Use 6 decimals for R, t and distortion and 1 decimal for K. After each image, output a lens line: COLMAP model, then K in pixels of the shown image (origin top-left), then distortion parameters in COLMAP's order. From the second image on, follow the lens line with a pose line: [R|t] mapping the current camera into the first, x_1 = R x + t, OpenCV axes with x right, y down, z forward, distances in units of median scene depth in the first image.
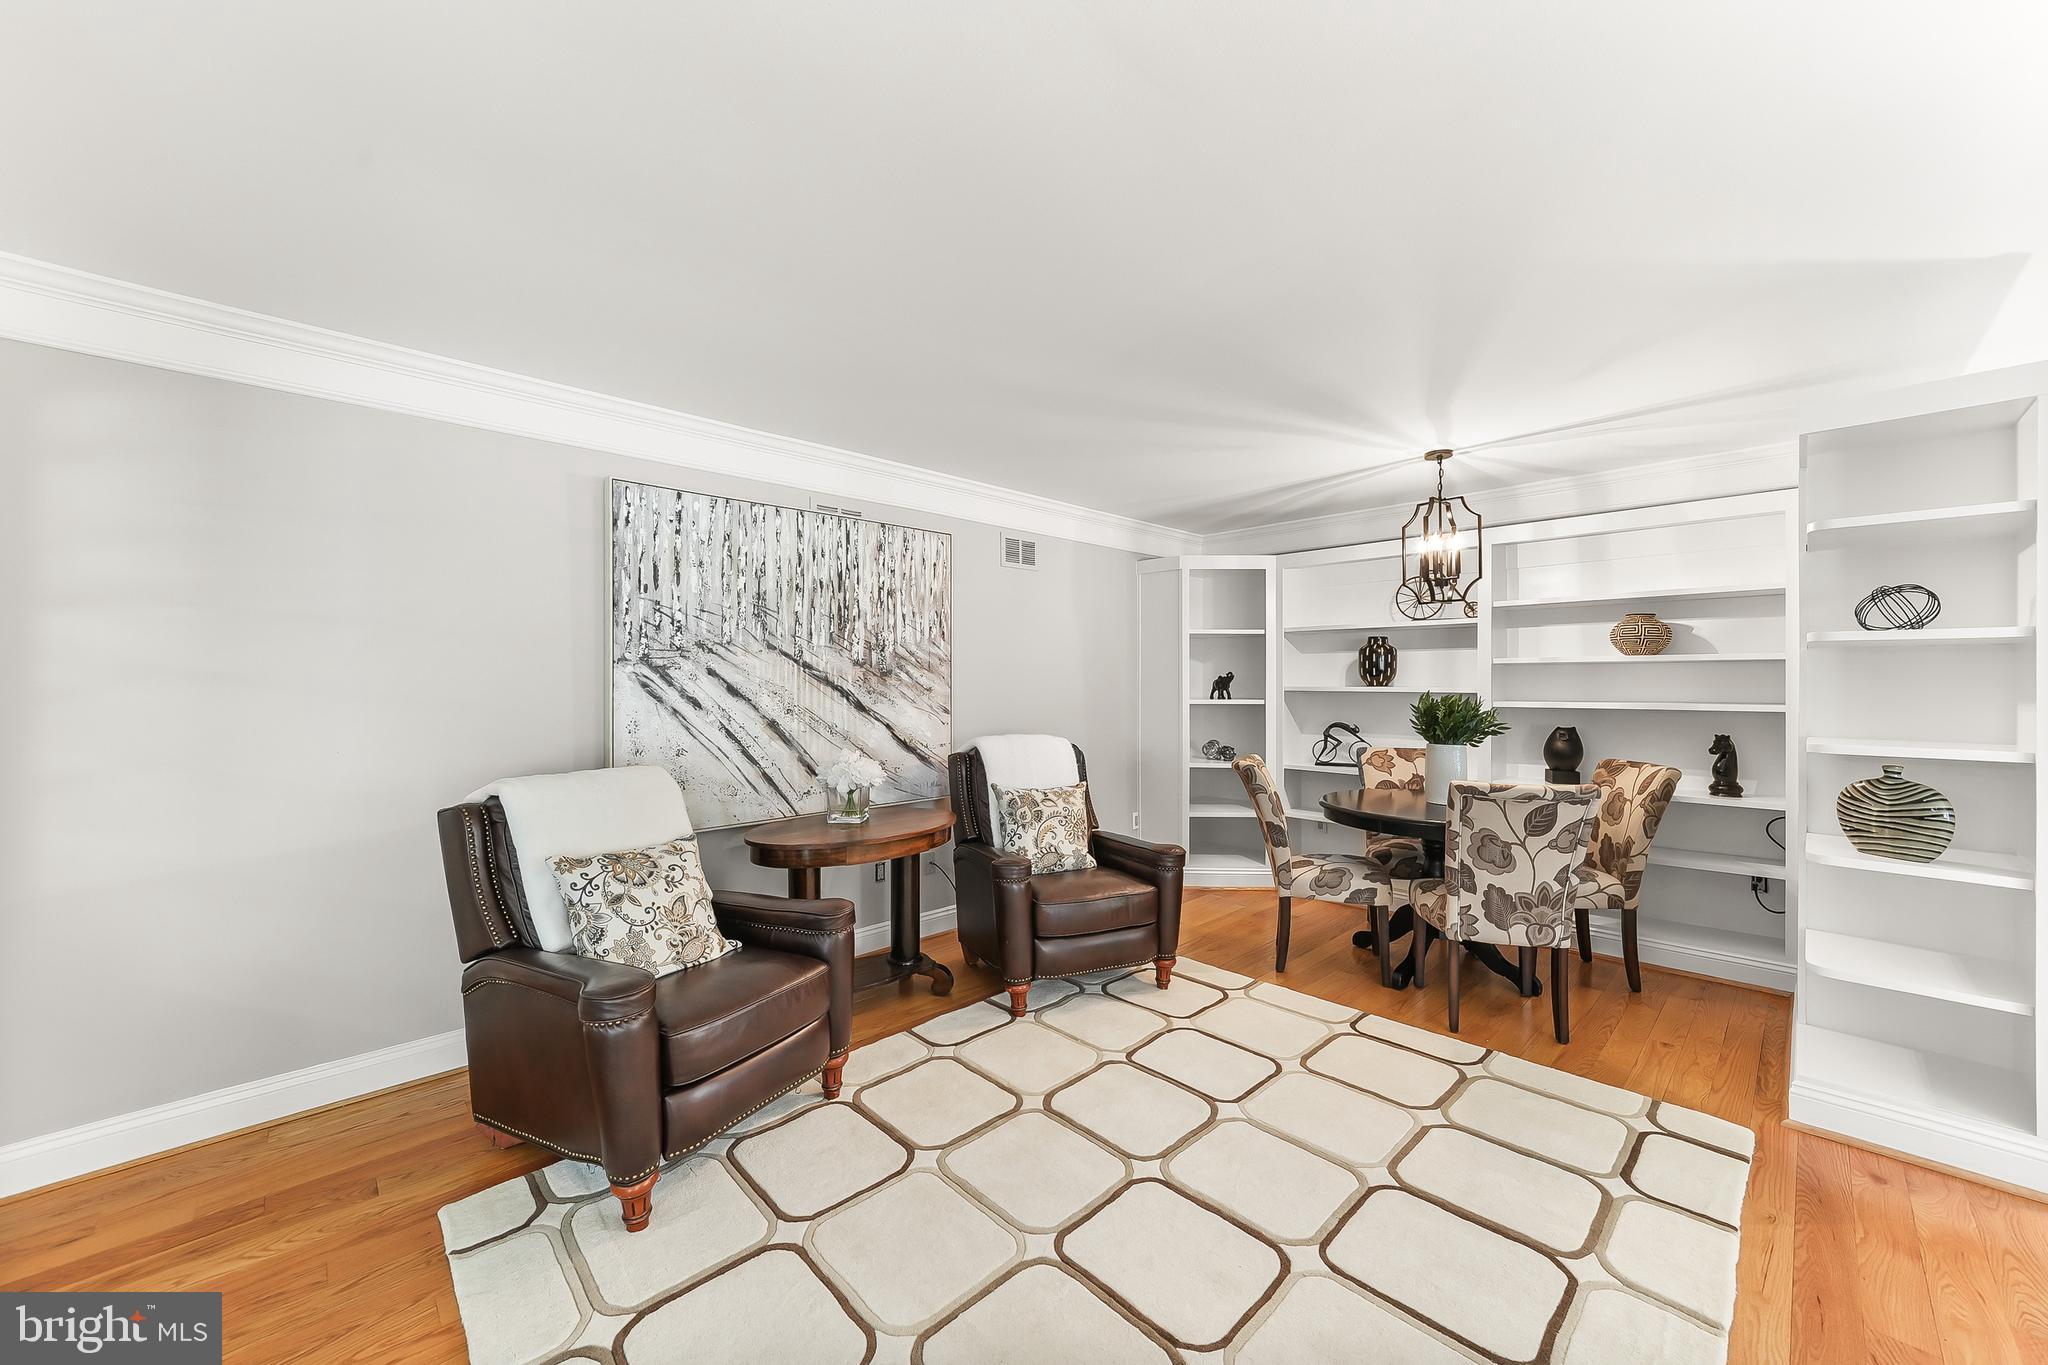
lens RADIAL K [[764.0, 0, 1026.2], [0, 764.0, 681.3], [0, 0, 1]] dist [-0.006094, -0.000115]
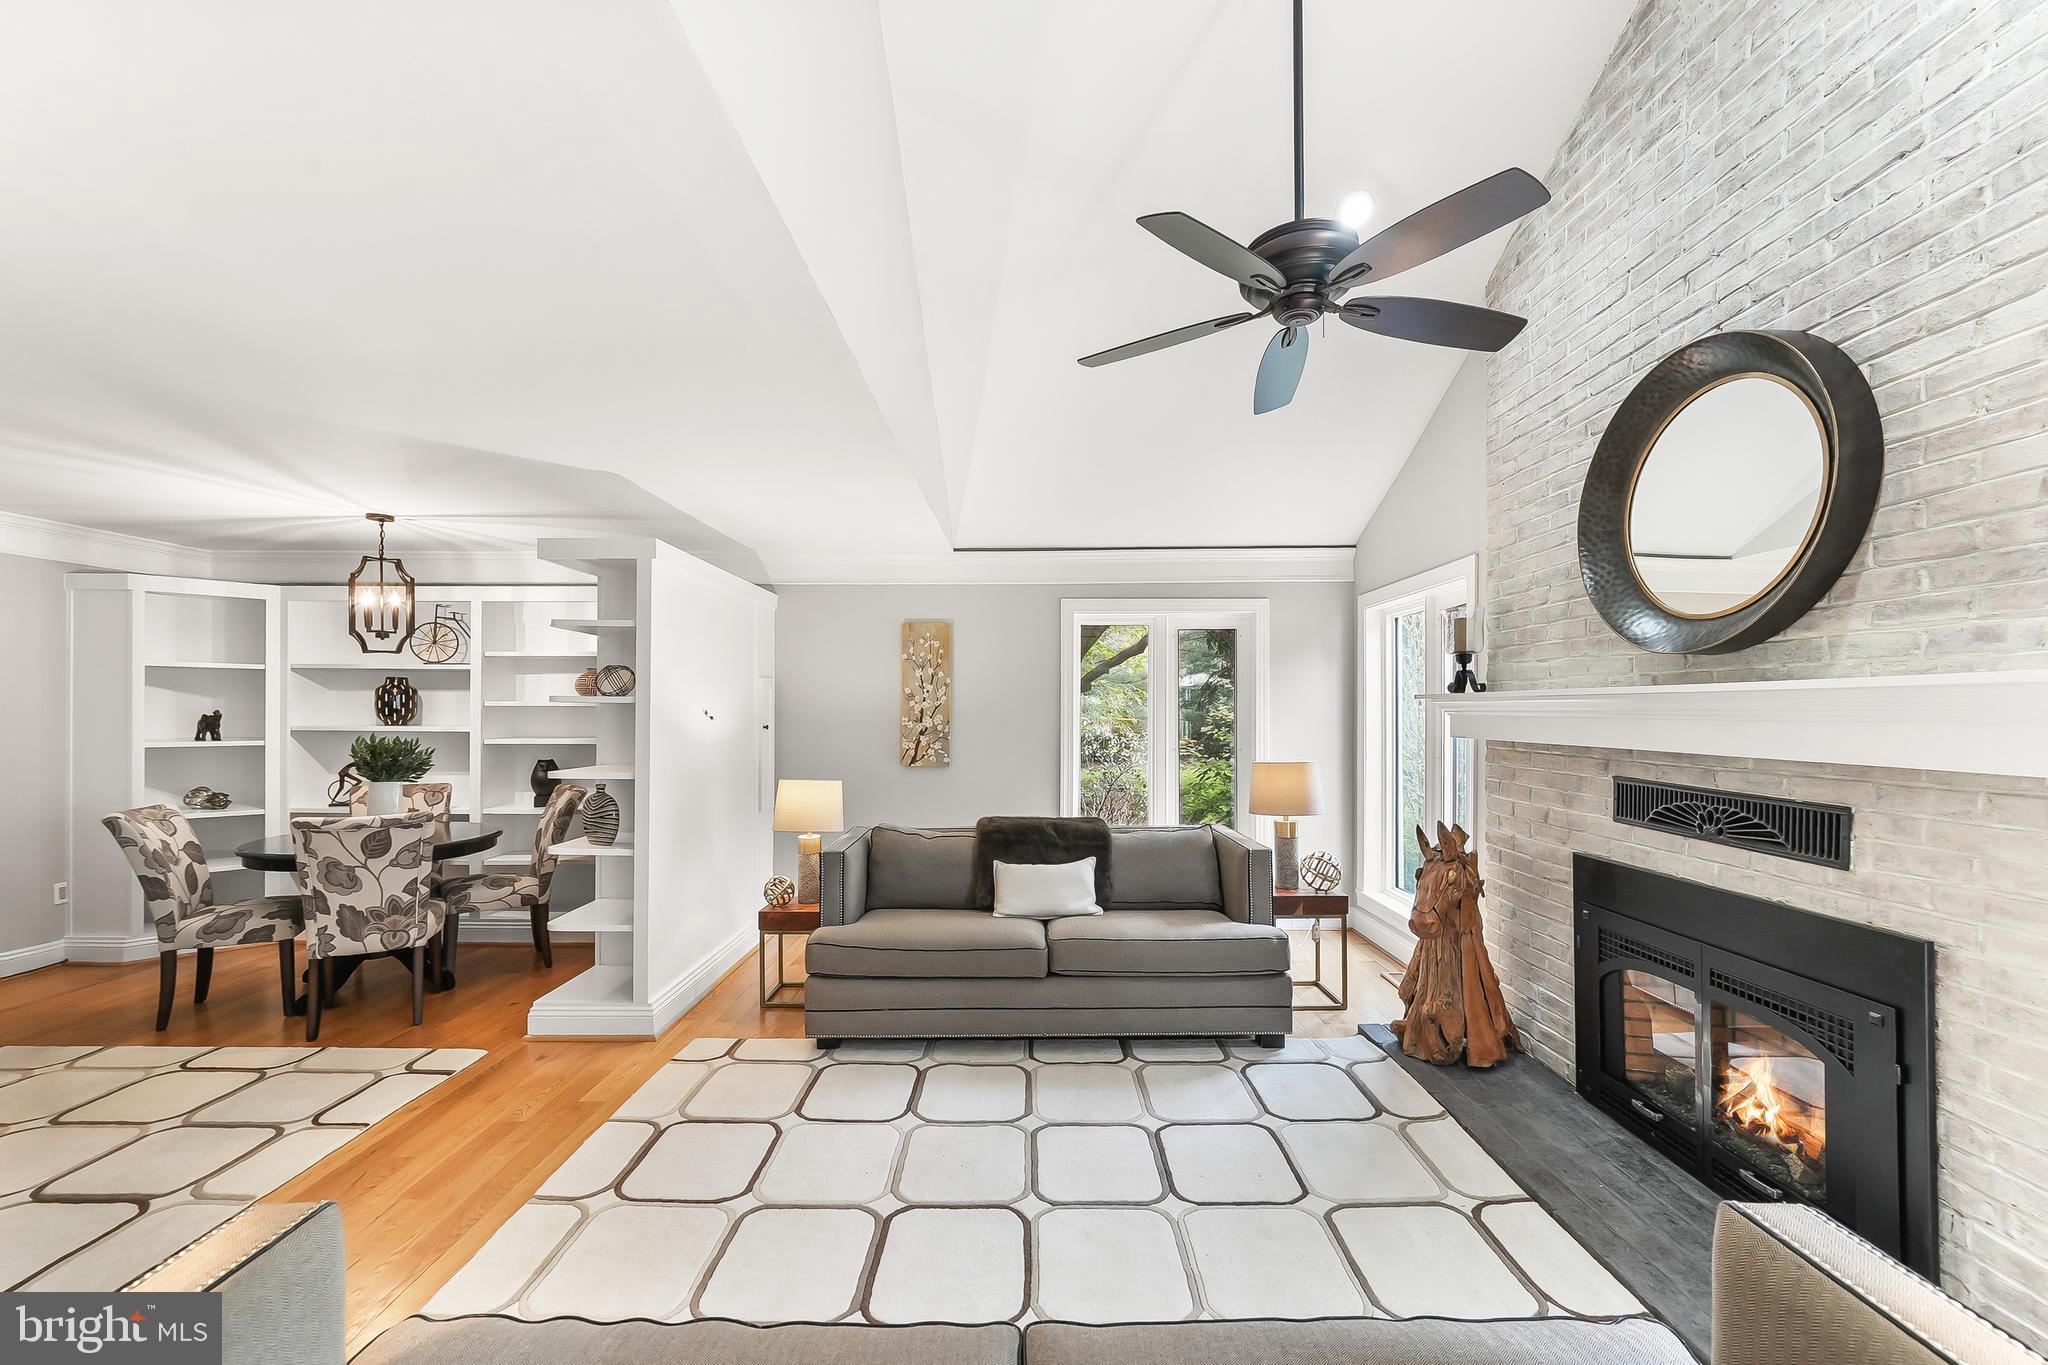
lens RADIAL K [[793.0, 0, 1020.6], [0, 793.0, 708.2], [0, 0, 1]] dist [-0.003202, -0.000060]
pose [[0.701680, 0.002028, 0.712489, 0.407899], [-0.005837, 0.999979, 0.002902, -0.034423], [-0.712468, -0.006195, 0.701677, -0.489551]]
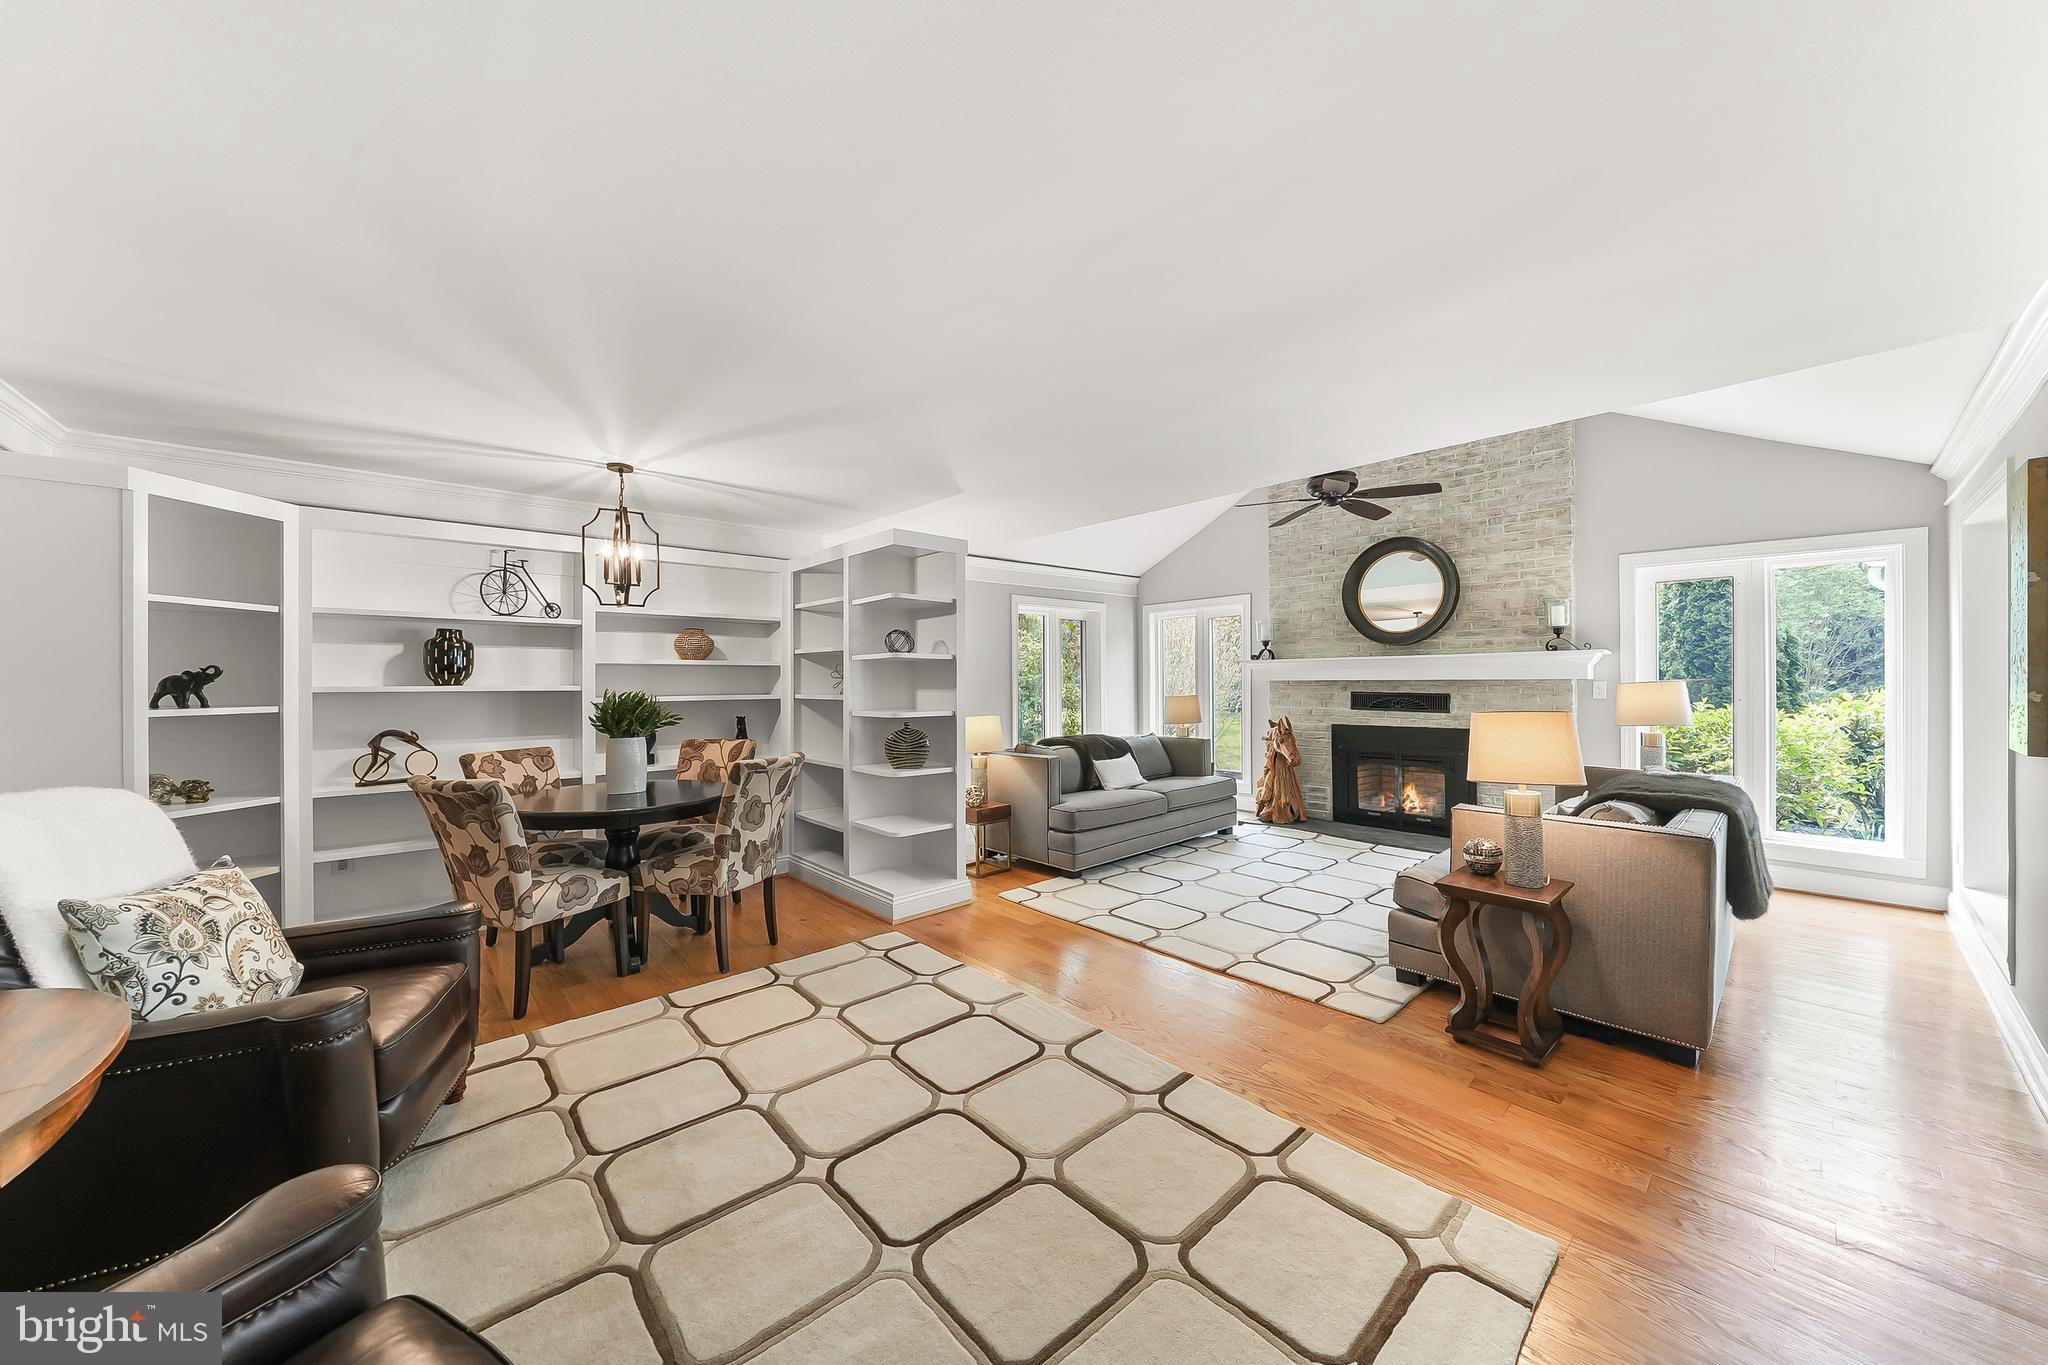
lens RADIAL K [[714.4, 0, 1024.0], [0, 714.4, 682.5], [0, 0, 1]] dist [-0.013832, 0.000016]
pose [[0.029847, -0.002761, 0.999551, -0.473319], [0.001854, 0.999995, 0.002707, 0.002789], [-0.999553, 0.001773, 0.029852, 0.437081]]
